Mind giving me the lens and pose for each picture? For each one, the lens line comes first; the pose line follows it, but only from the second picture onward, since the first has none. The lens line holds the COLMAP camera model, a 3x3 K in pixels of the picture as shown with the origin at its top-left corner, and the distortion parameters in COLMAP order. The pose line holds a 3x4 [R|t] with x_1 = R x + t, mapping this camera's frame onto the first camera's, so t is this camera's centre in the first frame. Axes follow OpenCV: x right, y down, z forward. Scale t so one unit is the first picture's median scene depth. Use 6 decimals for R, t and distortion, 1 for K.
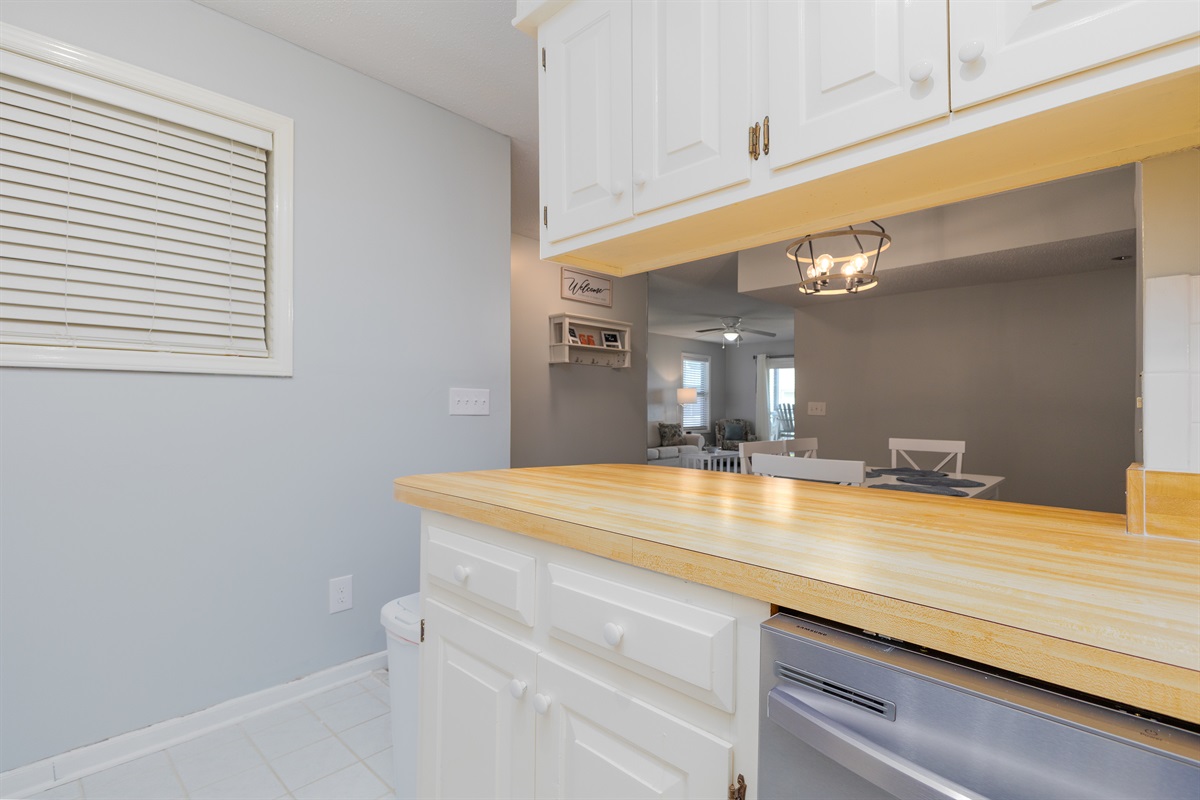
lens RADIAL K [[570.4, 0, 602.0], [0, 570.4, 403.0], [0, 0, 1]] dist [-0.000442, -0.002093]
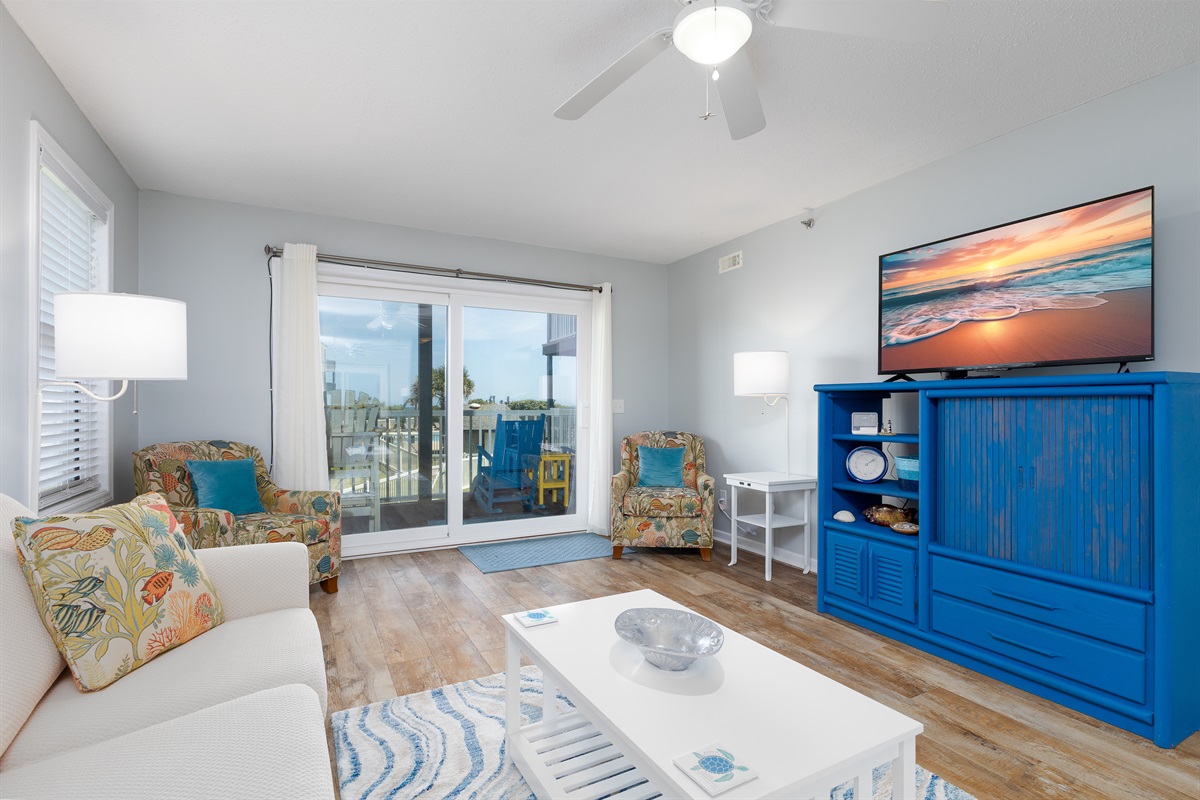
lens RADIAL K [[570.4, 0, 602.0], [0, 570.4, 403.0], [0, 0, 1]] dist [-0.000442, -0.002093]
pose [[0.323454, -0.000863, 0.946243, 0.019190], [-0.001752, 0.999997, 0.001511, 0.007503], [-0.946242, -0.002147, 0.323452, 0.751525]]
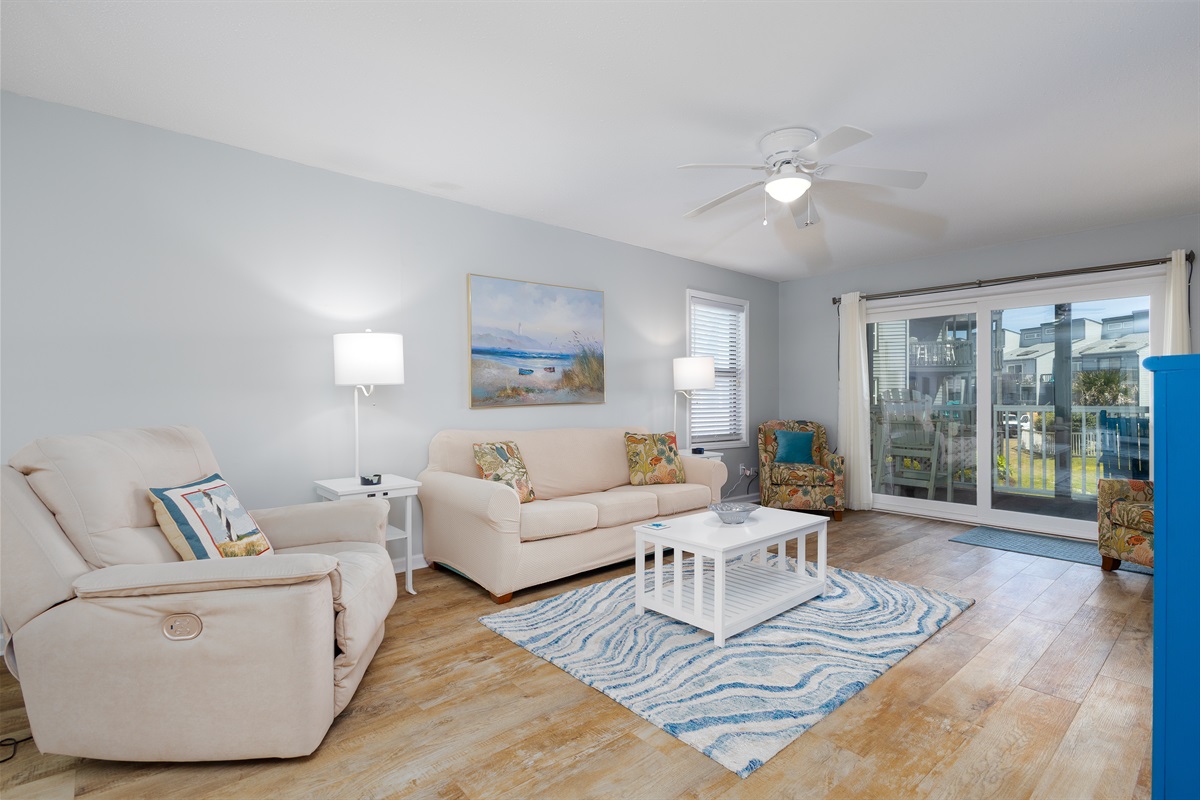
lens RADIAL K [[560.8, 0, 601.4], [0, 560.8, 398.9], [0, 0, 1]] dist [-0.001058, -0.001707]
pose [[0.995307, -0.003086, -0.096720, 0.112117], [0.003155, 0.999995, 0.000564, 0.007688], [0.096717, -0.000867, 0.995312, 0.503223]]
